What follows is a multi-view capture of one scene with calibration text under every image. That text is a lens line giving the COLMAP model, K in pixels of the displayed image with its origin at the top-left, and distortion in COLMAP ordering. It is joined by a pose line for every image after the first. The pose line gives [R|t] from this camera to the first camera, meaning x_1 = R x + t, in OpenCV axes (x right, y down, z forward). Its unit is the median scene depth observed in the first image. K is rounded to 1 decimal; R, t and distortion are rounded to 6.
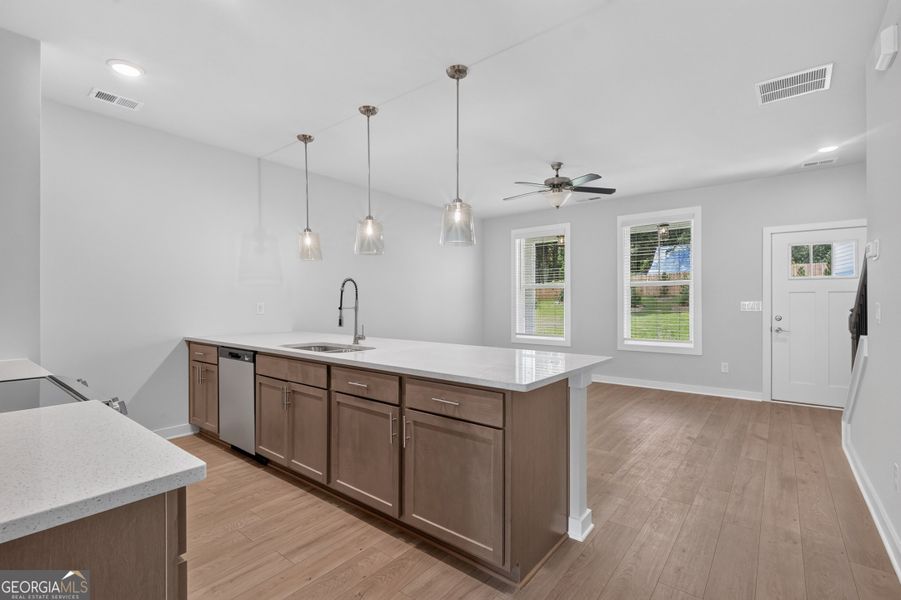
lens RADIAL K [[414.7, 0, 447.5], [0, 414.7, 302.6], [0, 0, 1]] dist [0.000074, 0.000153]
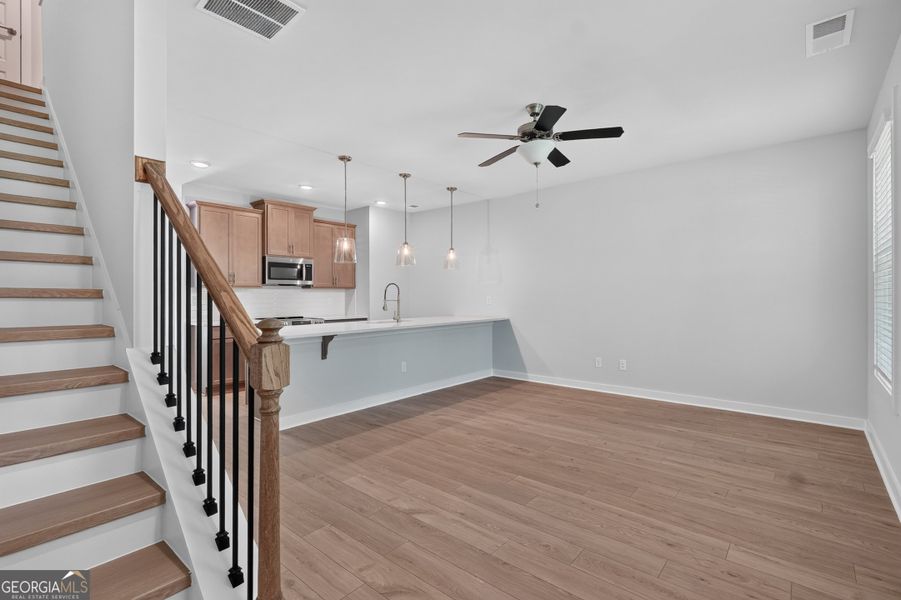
lens RADIAL K [[420.3, 0, 451.7], [0, 420.3, 295.3], [0, 0, 1]] dist [-0.000939, -0.000010]
pose [[-0.036744, -0.000639, -0.999325, 1.403285], [0.002470, 0.999997, -0.000731, -0.006960], [0.999322, -0.002495, -0.036742, 1.237101]]
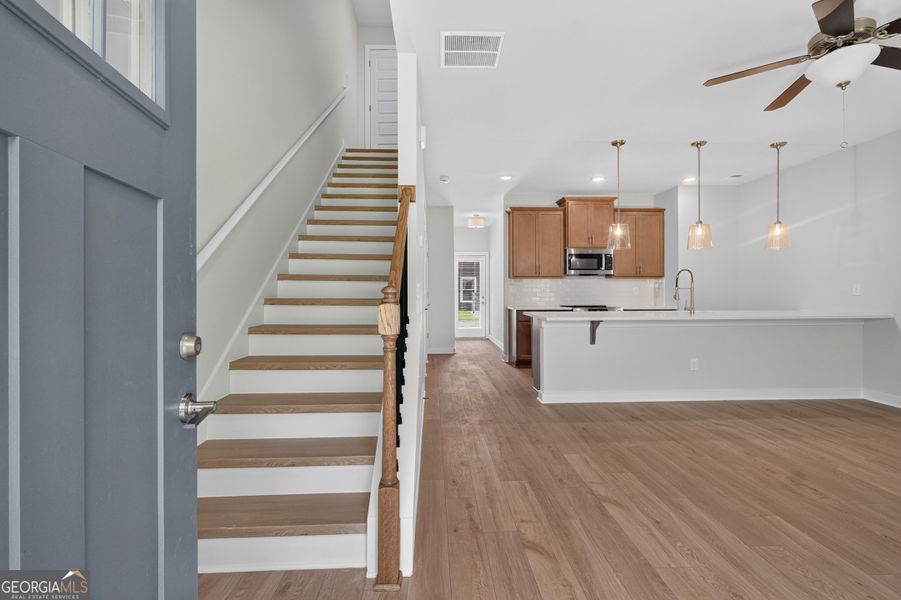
lens RADIAL K [[418.2, 0, 451.6], [0, 418.2, 290.7], [0, 0, 1]] dist [0.000805, 0.000228]
pose [[-0.753052, 0.000912, -0.657960, 1.331396], [0.000723, 1.000000, 0.000558, 0.017524], [0.657961, -0.000055, -0.753052, 1.503810]]
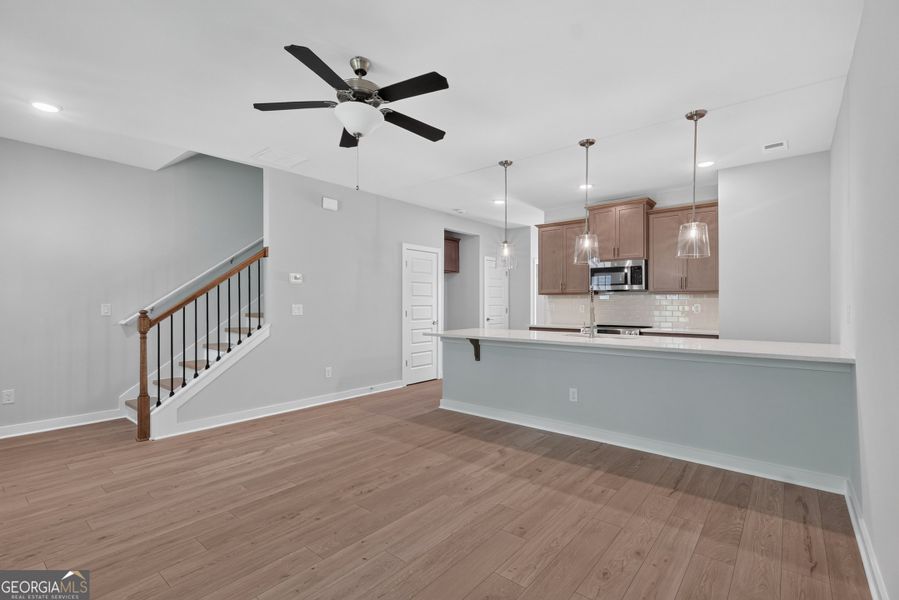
lens RADIAL K [[413.7, 0, 446.5], [0, 413.7, 302.6], [0, 0, 1]] dist [0.000074, 0.000153]
pose [[-0.999733, 0.000543, 0.023080, 0.179517], [0.000616, 0.999995, 0.003162, -0.012702], [-0.023078, 0.003176, -0.999729, 2.202939]]
